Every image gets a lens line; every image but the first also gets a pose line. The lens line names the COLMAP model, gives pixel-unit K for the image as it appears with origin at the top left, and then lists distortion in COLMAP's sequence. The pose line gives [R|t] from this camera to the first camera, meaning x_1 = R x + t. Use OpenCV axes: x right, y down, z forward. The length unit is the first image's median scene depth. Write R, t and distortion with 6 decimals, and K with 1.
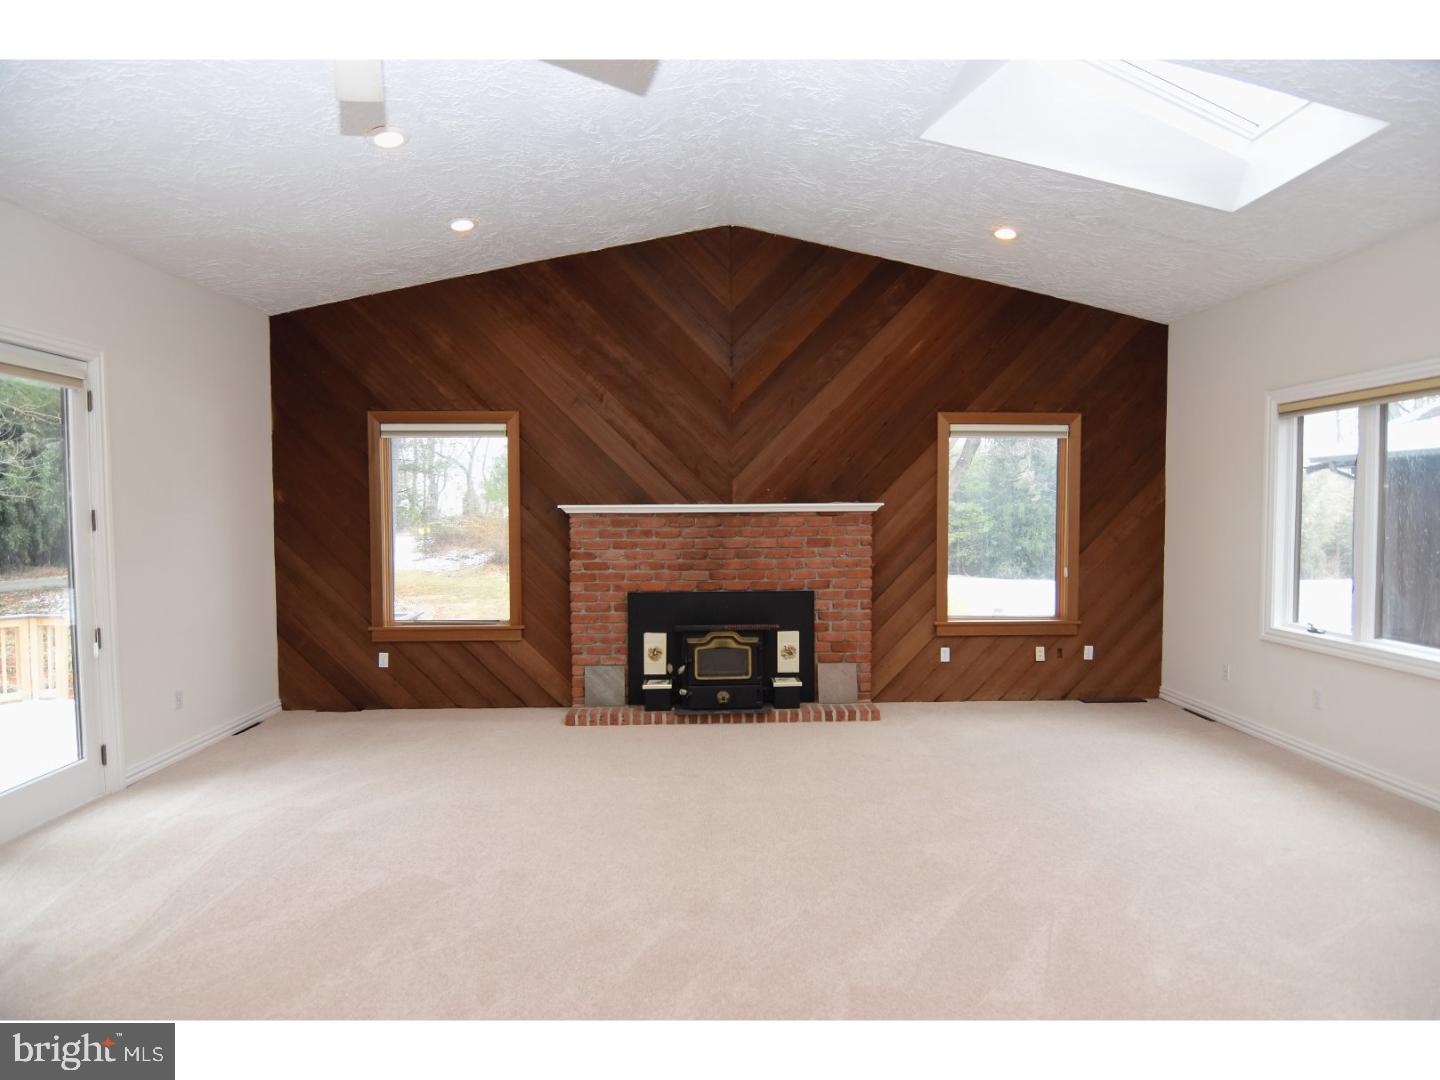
lens RADIAL K [[757.9, 0, 723.1], [0, 757.9, 540.3], [0, 0, 1]] dist [-0.008575, -0.003158]
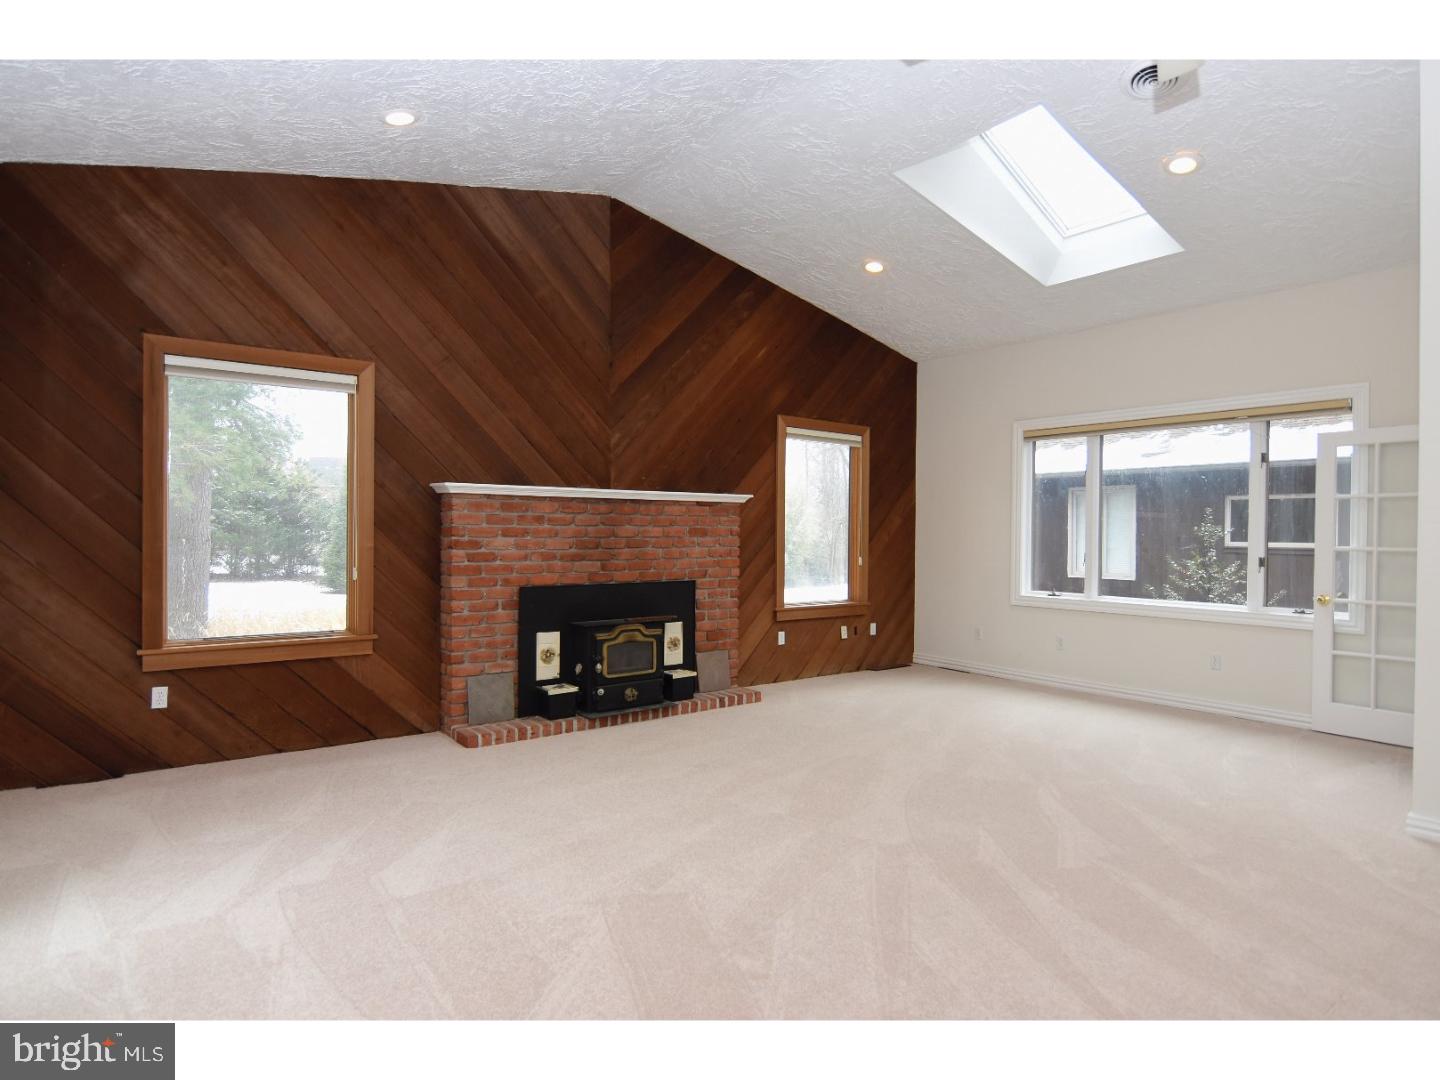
lens RADIAL K [[789.9, 0, 720.6], [0, 789.9, 539.1], [0, 0, 1]] dist [-0.008610, -0.002057]
pose [[0.821865, 0.005596, 0.569655, -0.443538], [0.010100, 0.999651, -0.024392, 0.037646], [-0.569592, 0.025800, 0.821522, 0.122866]]
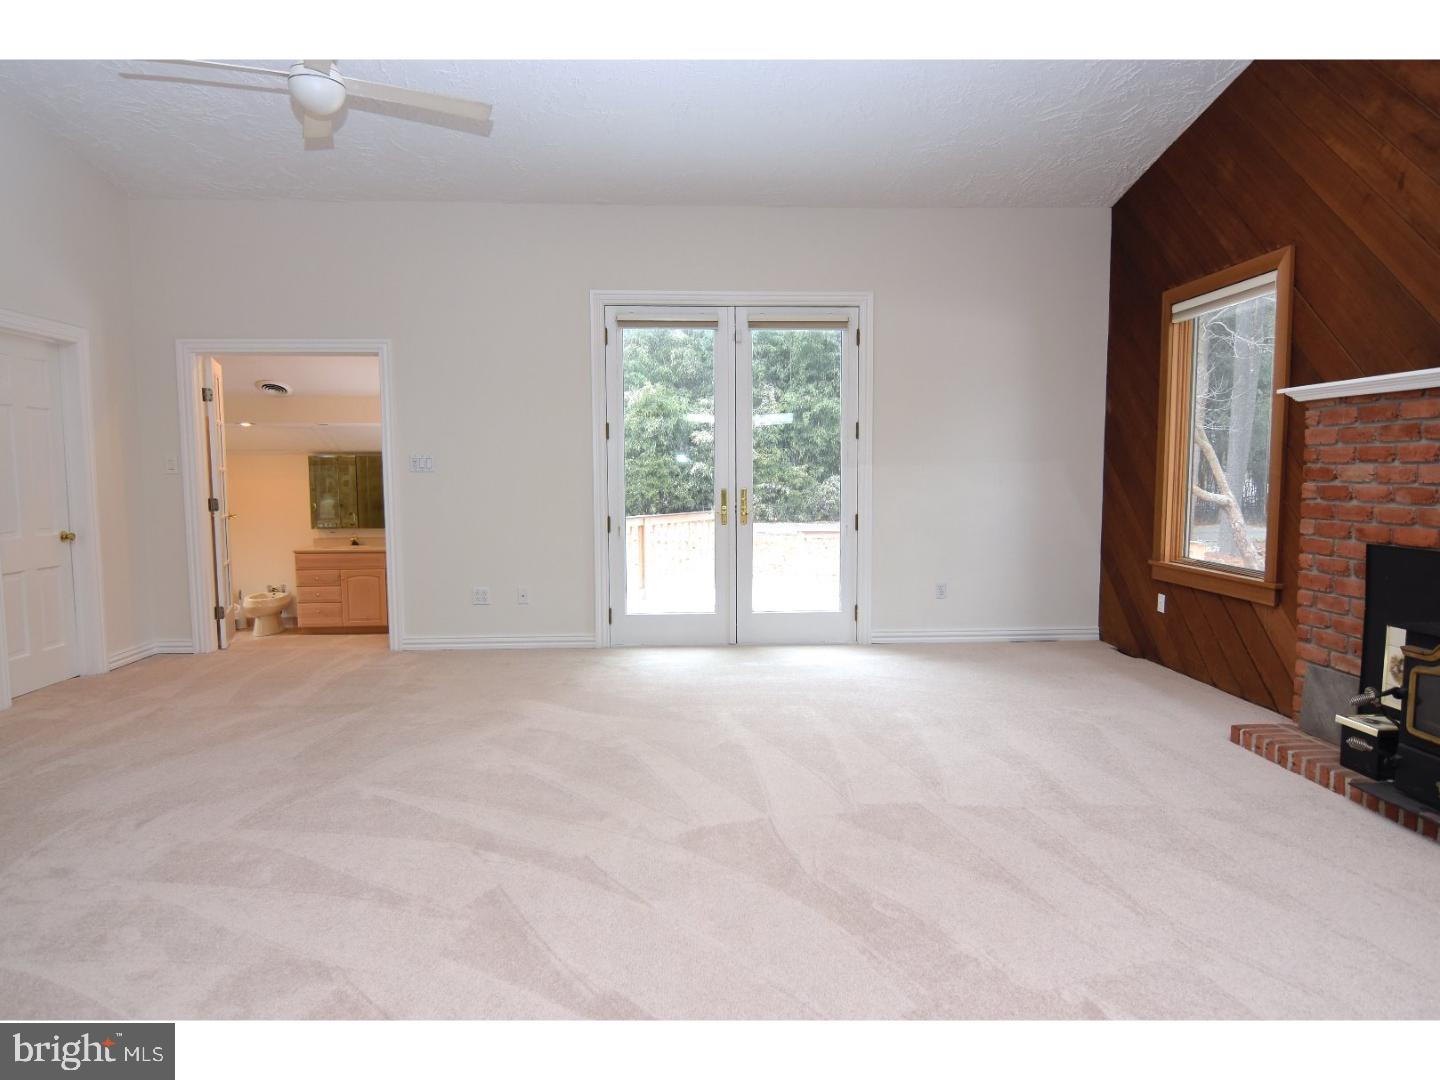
lens RADIAL K [[879.0, 0, 722.7], [0, 879.0, 536.3], [0, 0, 1]] dist [-0.002072, -0.001216]
pose [[0.010853, 0.081568, -0.996609, 0.475837], [-0.033628, 0.996133, 0.081163, 0.027779], [0.999375, 0.032633, 0.013554, 0.527718]]
